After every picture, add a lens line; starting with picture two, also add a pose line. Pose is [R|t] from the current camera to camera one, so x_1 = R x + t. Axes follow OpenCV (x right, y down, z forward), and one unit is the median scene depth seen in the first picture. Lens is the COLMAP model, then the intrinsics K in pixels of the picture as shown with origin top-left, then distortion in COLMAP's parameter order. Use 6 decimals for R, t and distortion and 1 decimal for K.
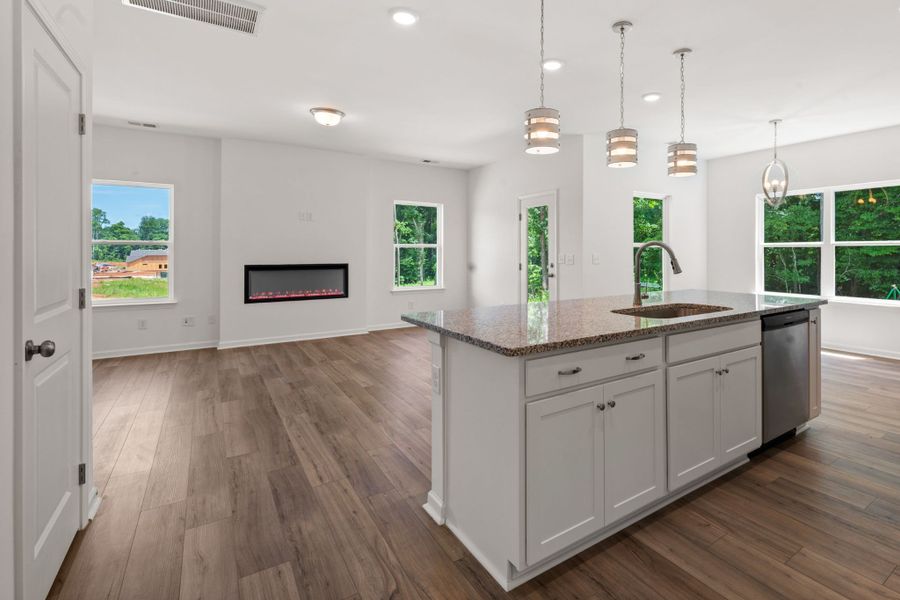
lens RADIAL K [[446.5, 0, 523.1], [0, 446.5, 251.7], [0, 0, 1]] dist [0.012431, -0.004811]
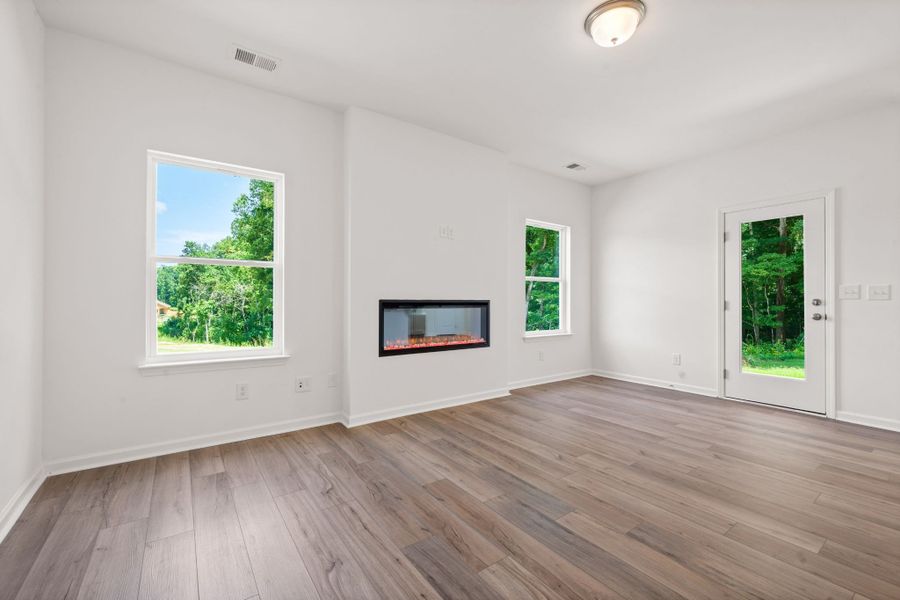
lens RADIAL K [[381.5, 0, 453.6], [0, 381.5, 295.7], [0, 0, 1]] dist [0.004831, -0.001870]
pose [[0.999957, 0.003114, 0.008734, -0.733676], [-0.003026, 0.999945, -0.010058, 0.041532], [-0.008765, 0.010031, 0.999911, 0.604113]]
